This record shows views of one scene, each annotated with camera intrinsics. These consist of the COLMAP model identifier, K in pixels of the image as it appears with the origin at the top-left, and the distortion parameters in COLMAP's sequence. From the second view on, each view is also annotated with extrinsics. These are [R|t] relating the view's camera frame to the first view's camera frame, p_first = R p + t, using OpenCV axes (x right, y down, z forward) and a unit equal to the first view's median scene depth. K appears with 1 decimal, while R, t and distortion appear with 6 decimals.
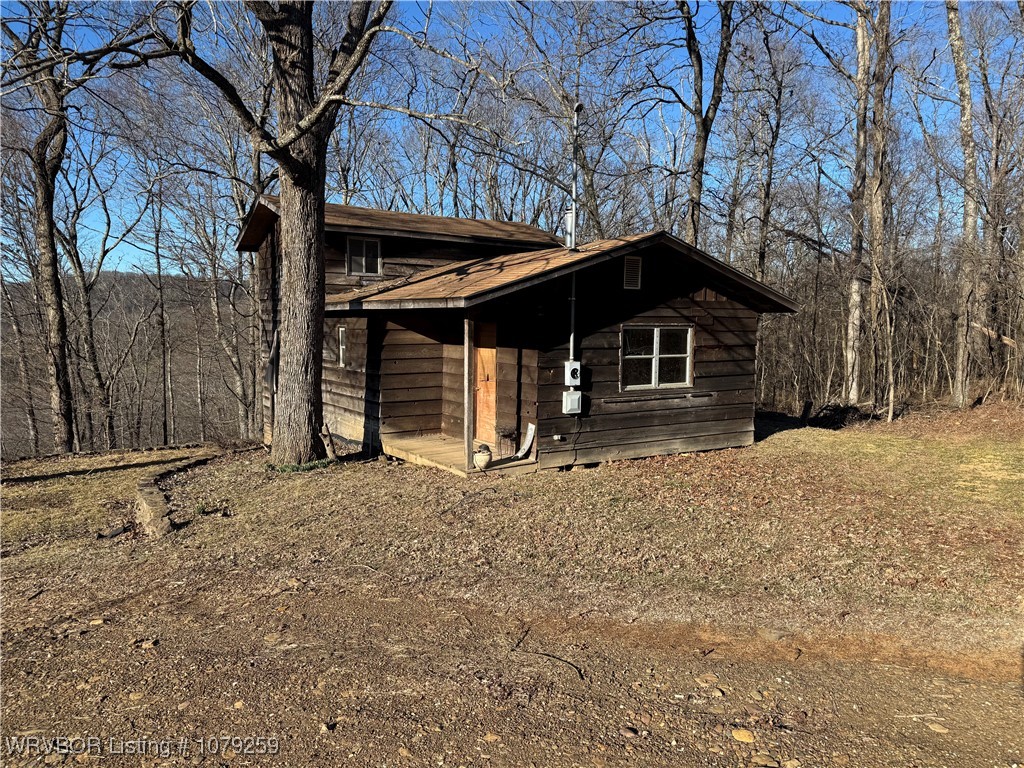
lens RADIAL K [[712.7, 0, 512.9], [0, 712.7, 383.6], [0, 0, 1]] dist [0.140203, -0.158098]
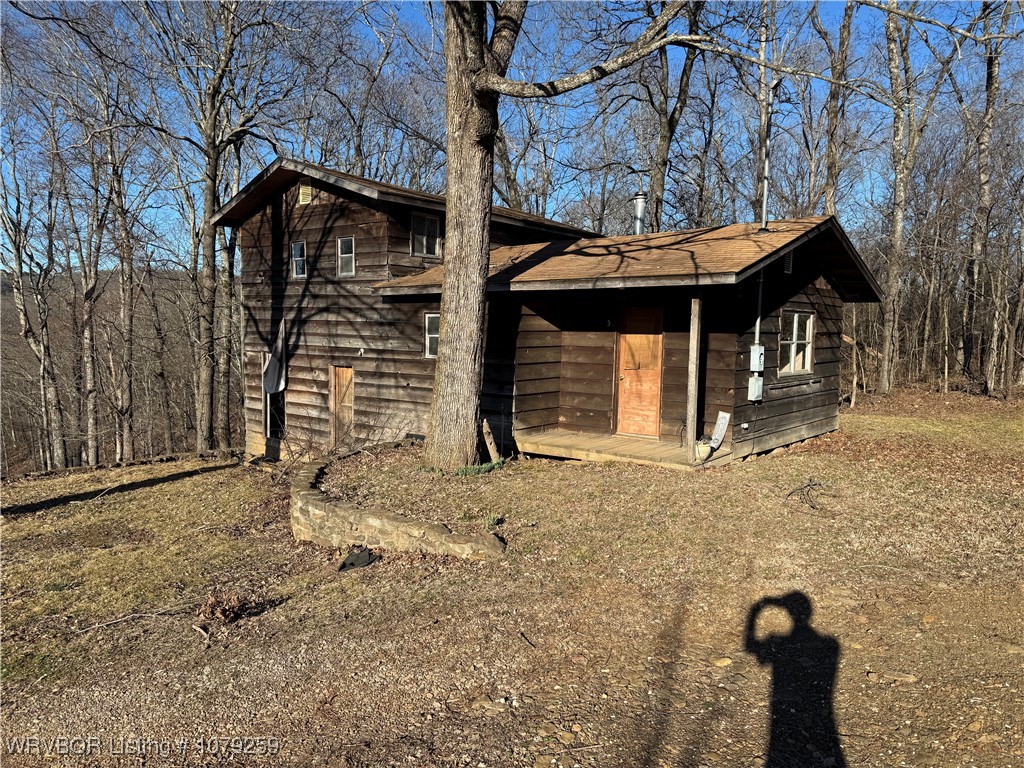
lens RADIAL K [[708.6, 0, 508.5], [0, 708.6, 385.6], [0, 0, 1]] dist [0.148598, -0.204462]
pose [[0.957513, -0.018656, 0.287787, -0.442764], [0.018942, 0.999819, 0.001790, 0.012034], [-0.287768, 0.003737, 0.957693, 0.147397]]
